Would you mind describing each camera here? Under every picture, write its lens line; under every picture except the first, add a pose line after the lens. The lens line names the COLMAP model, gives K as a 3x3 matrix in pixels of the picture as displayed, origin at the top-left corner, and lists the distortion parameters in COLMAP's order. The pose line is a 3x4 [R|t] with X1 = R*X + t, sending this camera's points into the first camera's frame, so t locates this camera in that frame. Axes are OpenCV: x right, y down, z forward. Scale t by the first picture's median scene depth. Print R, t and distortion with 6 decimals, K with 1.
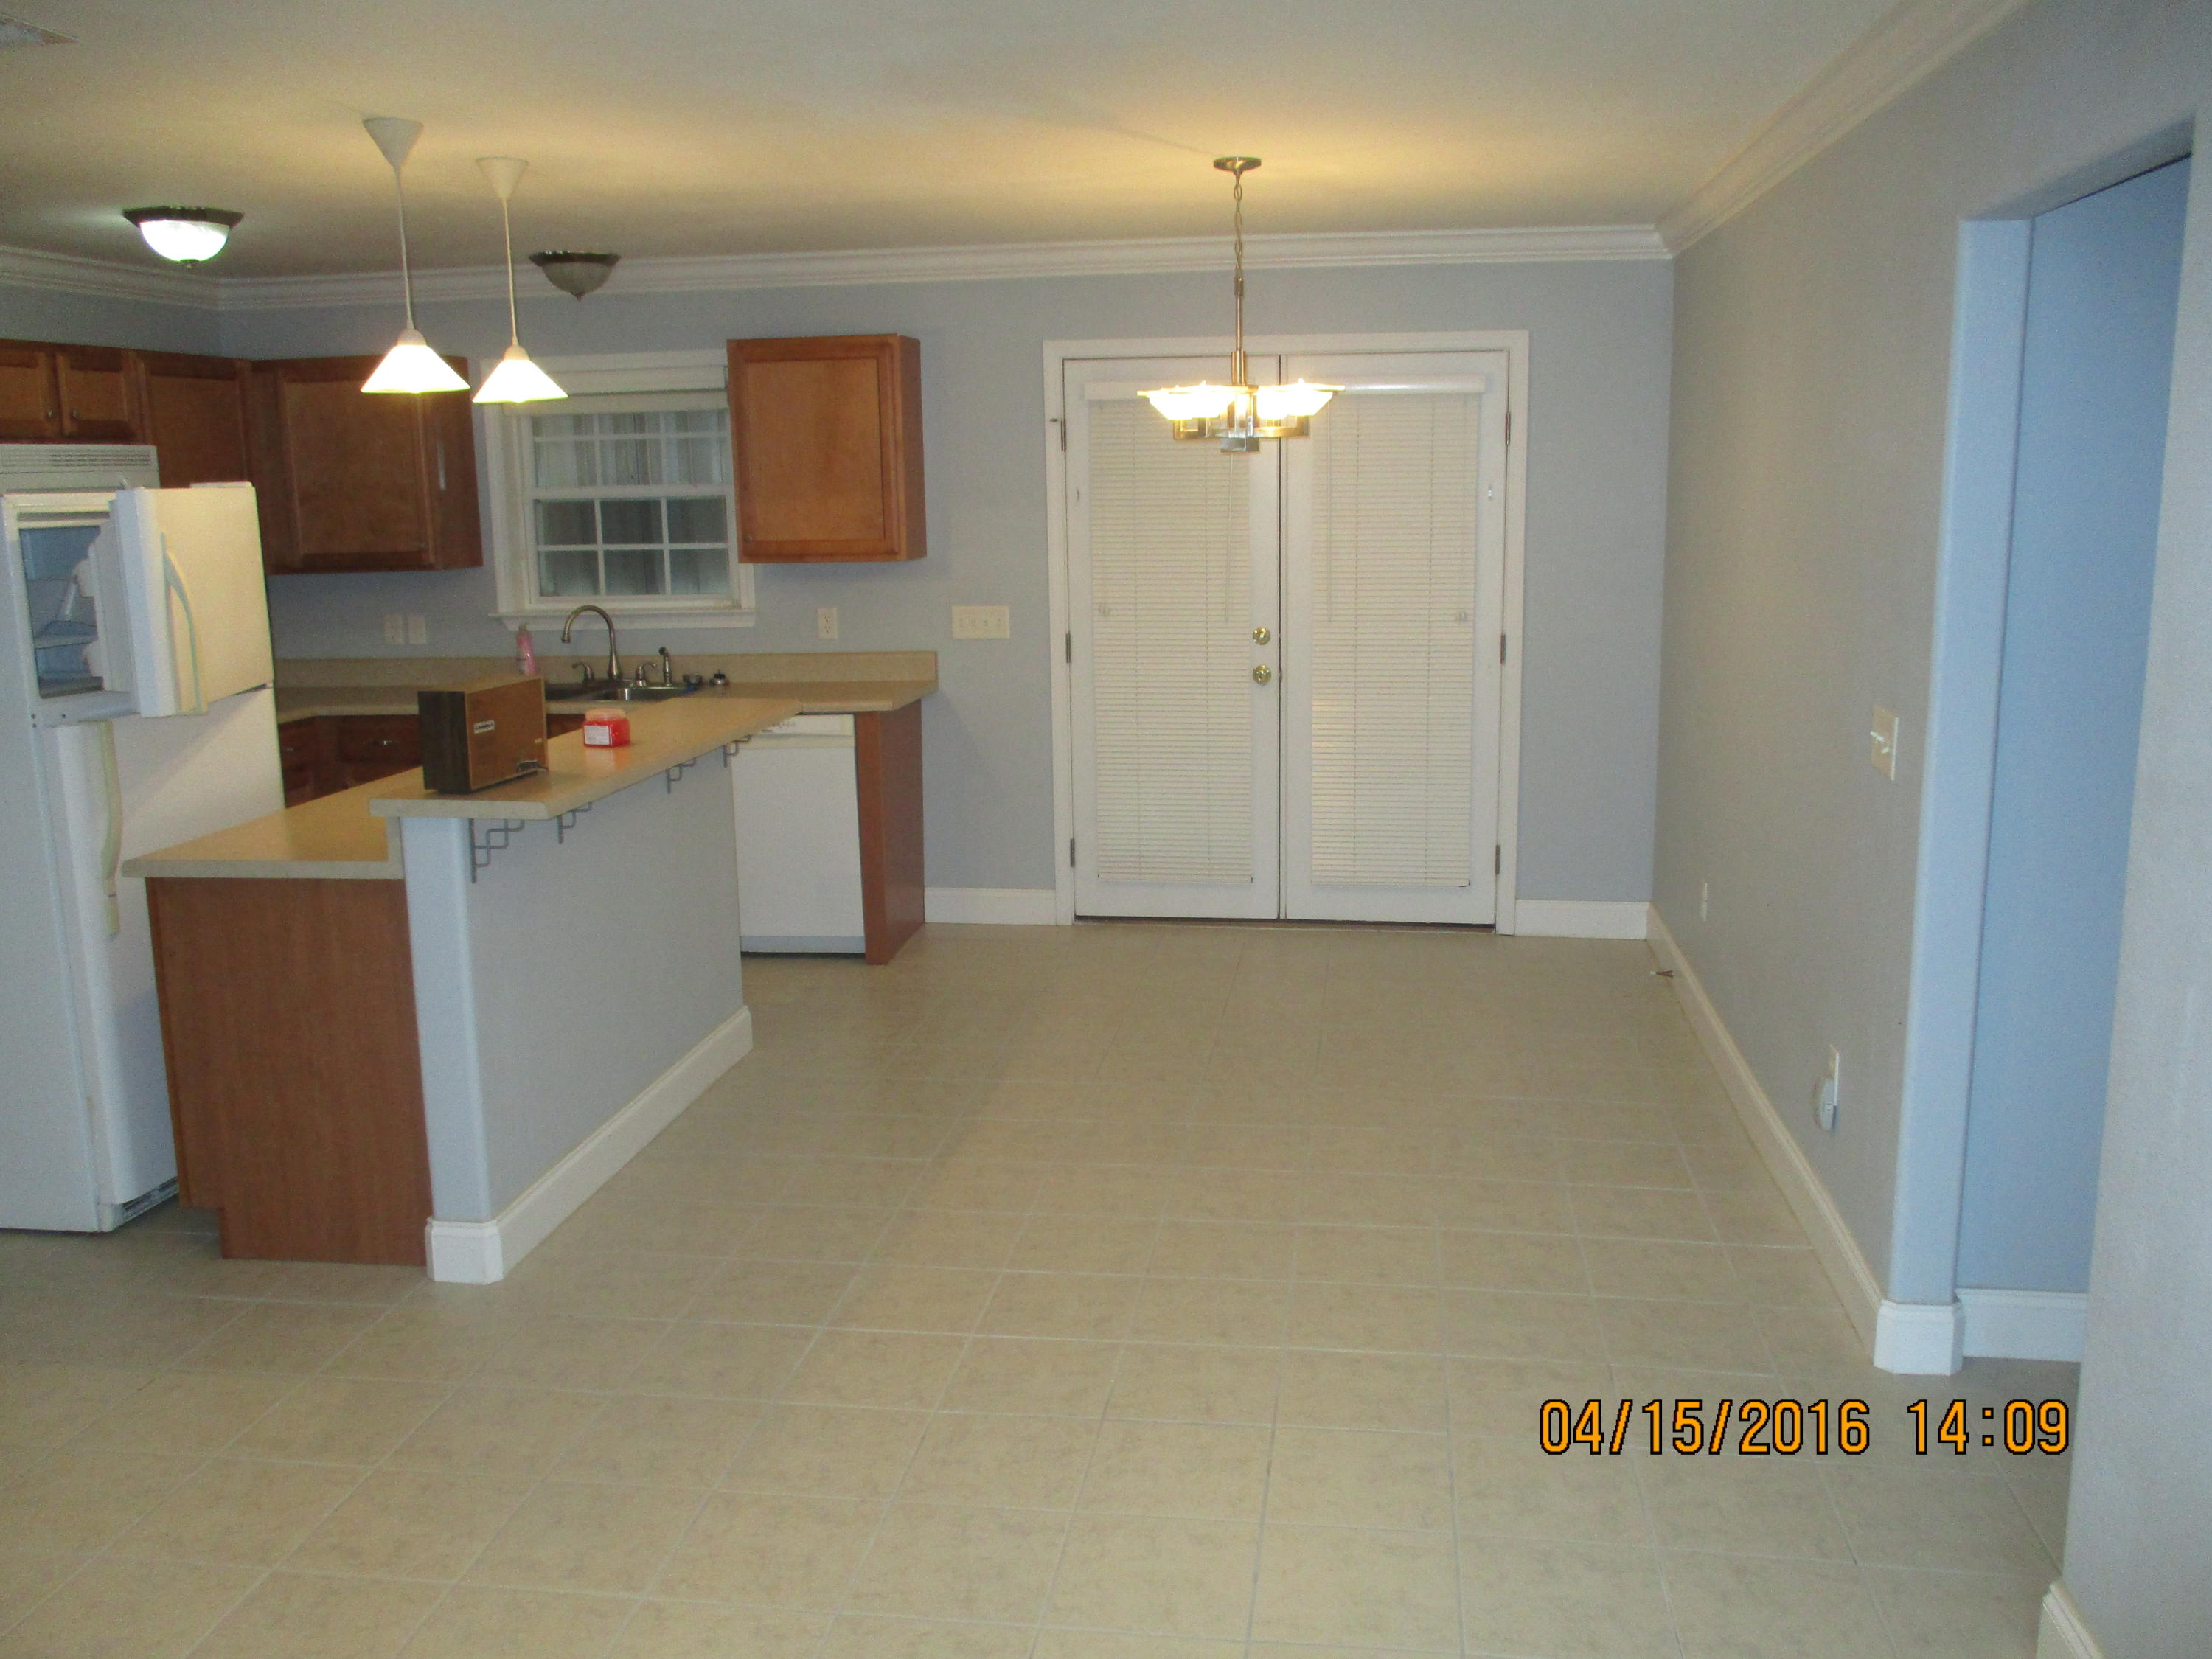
lens RADIAL K [[1854.0, 0, 1134.5], [0, 1854.0, 841.3], [0, 0, 1]] dist [-0.059050, 0.014998]
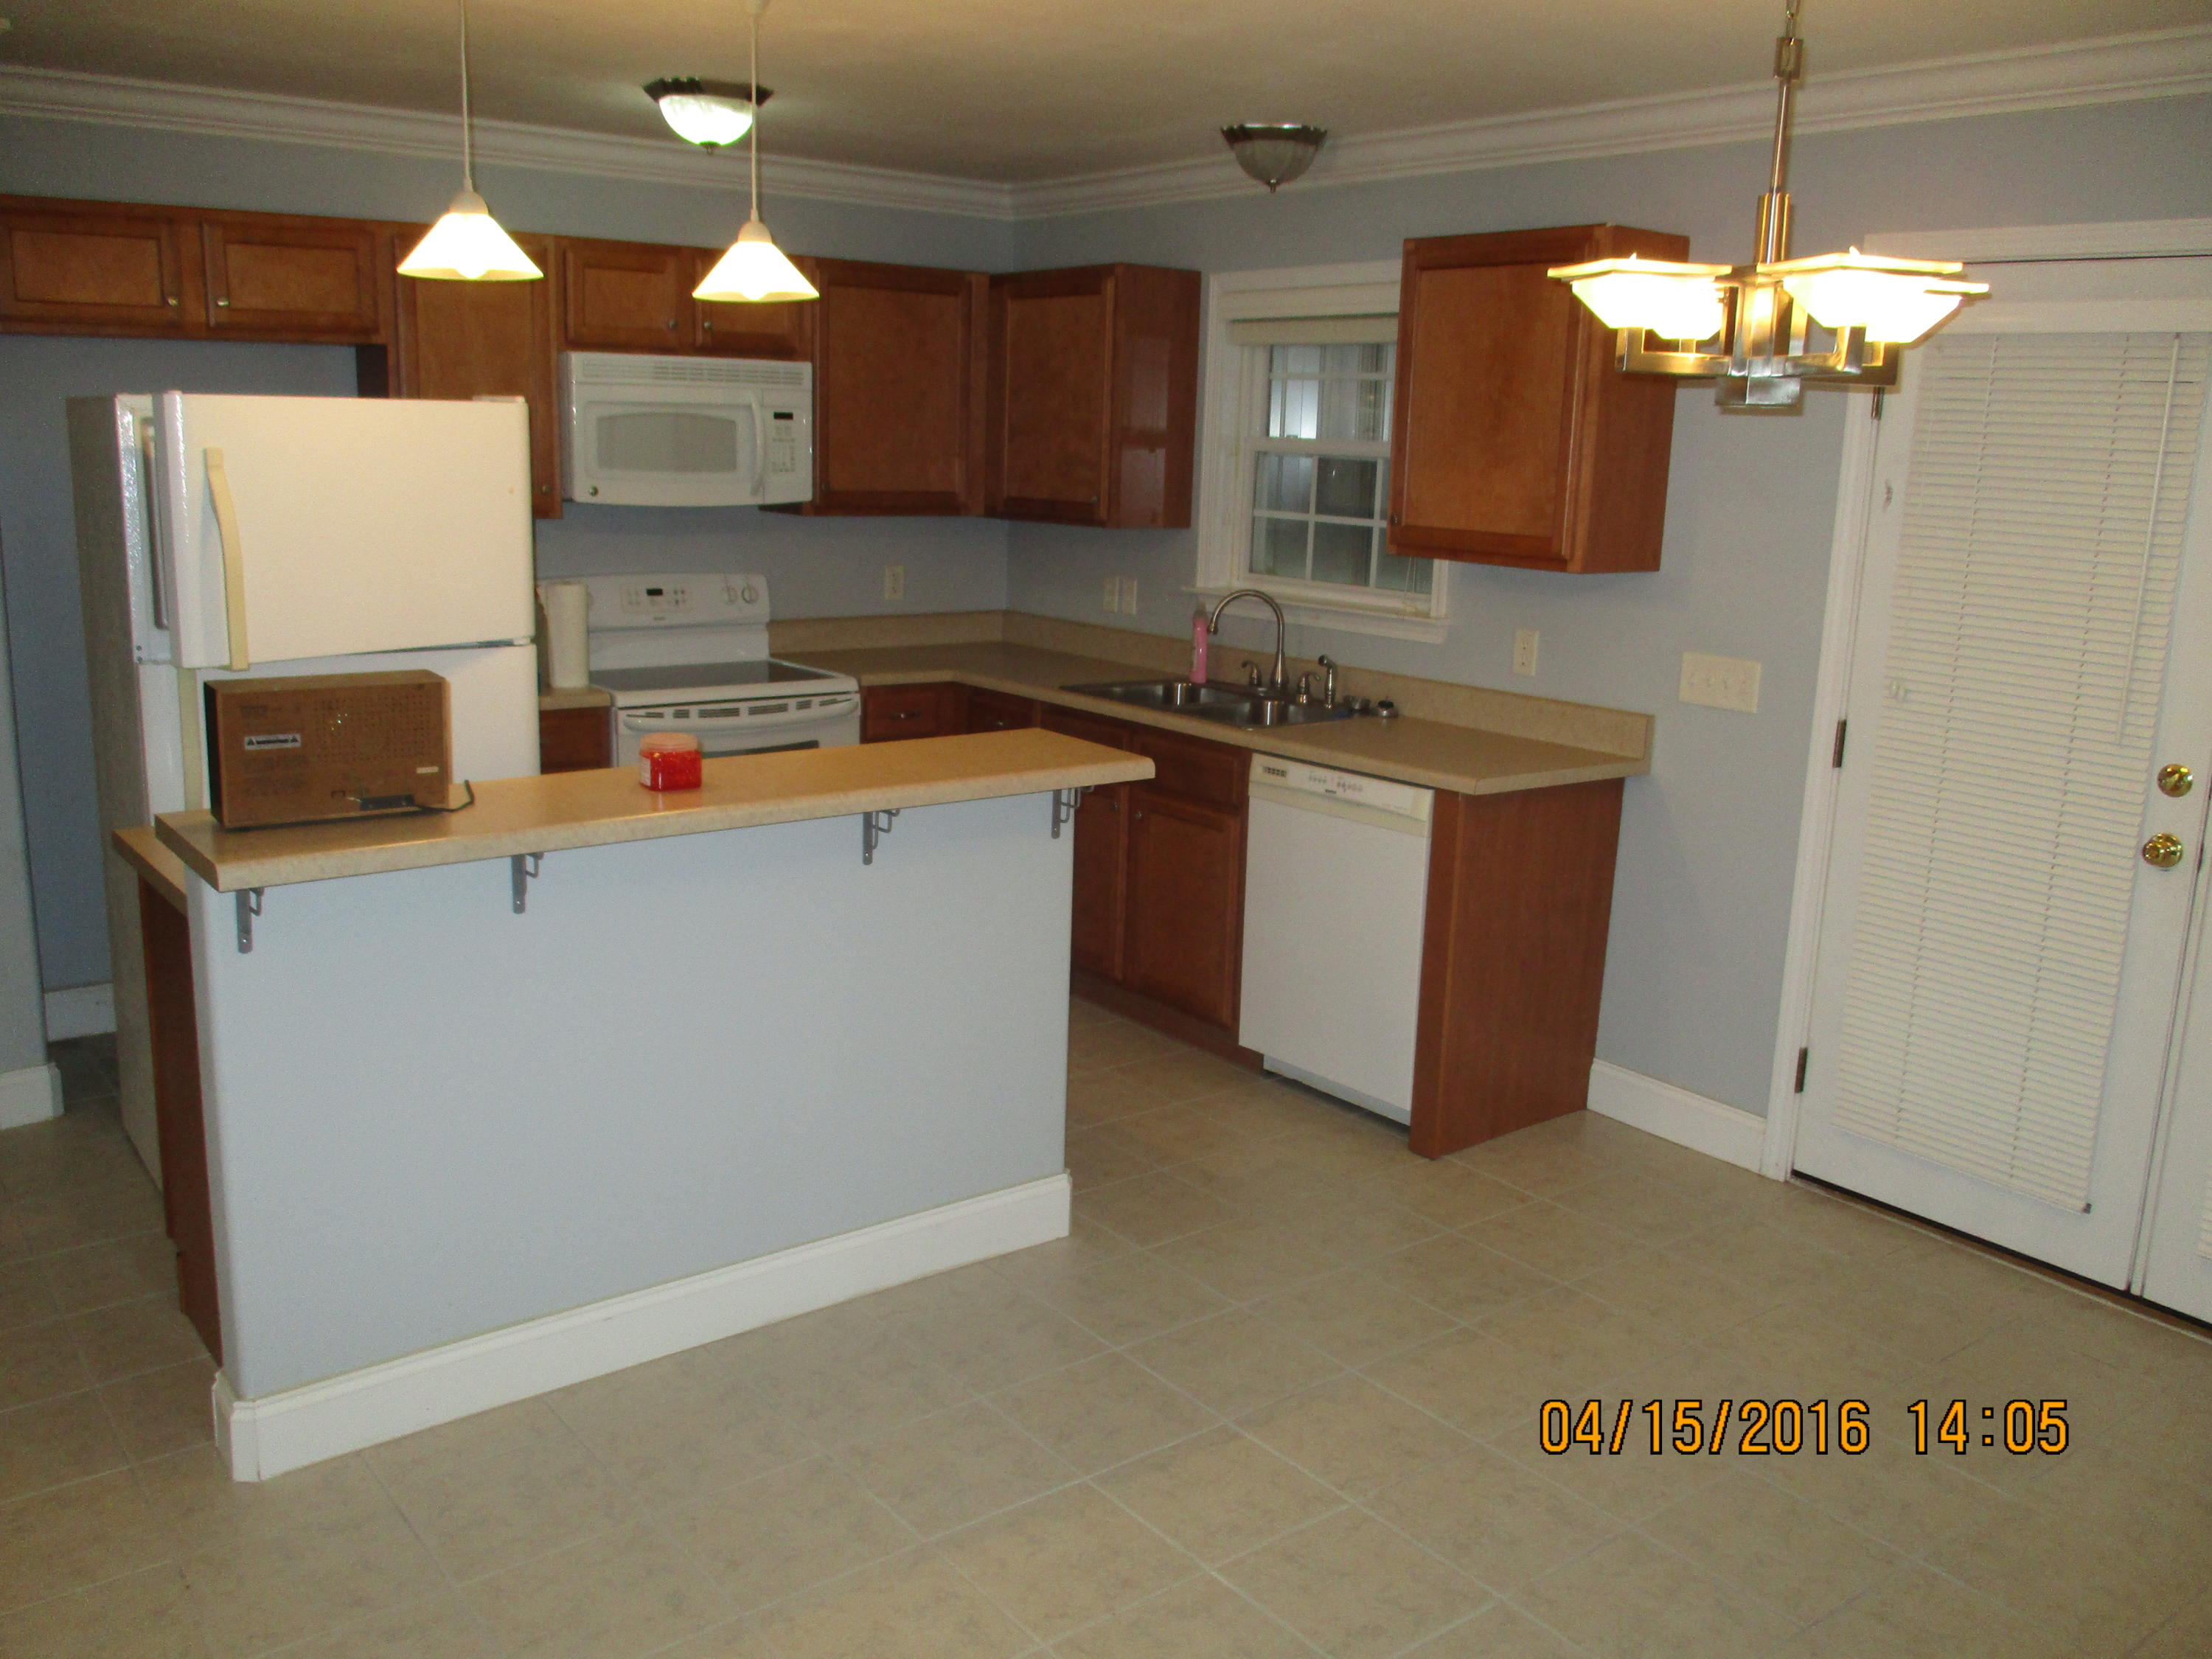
lens RADIAL K [[1843.0, 0, 1114.8], [0, 1843.0, 797.1], [0, 0, 1]] dist [-0.061670, 0.051428]
pose [[0.708794, 0.178787, -0.682383, 0.210292], [-0.184057, 0.980713, 0.065769, -0.083649], [0.680980, 0.078980, 0.728030, 0.407059]]
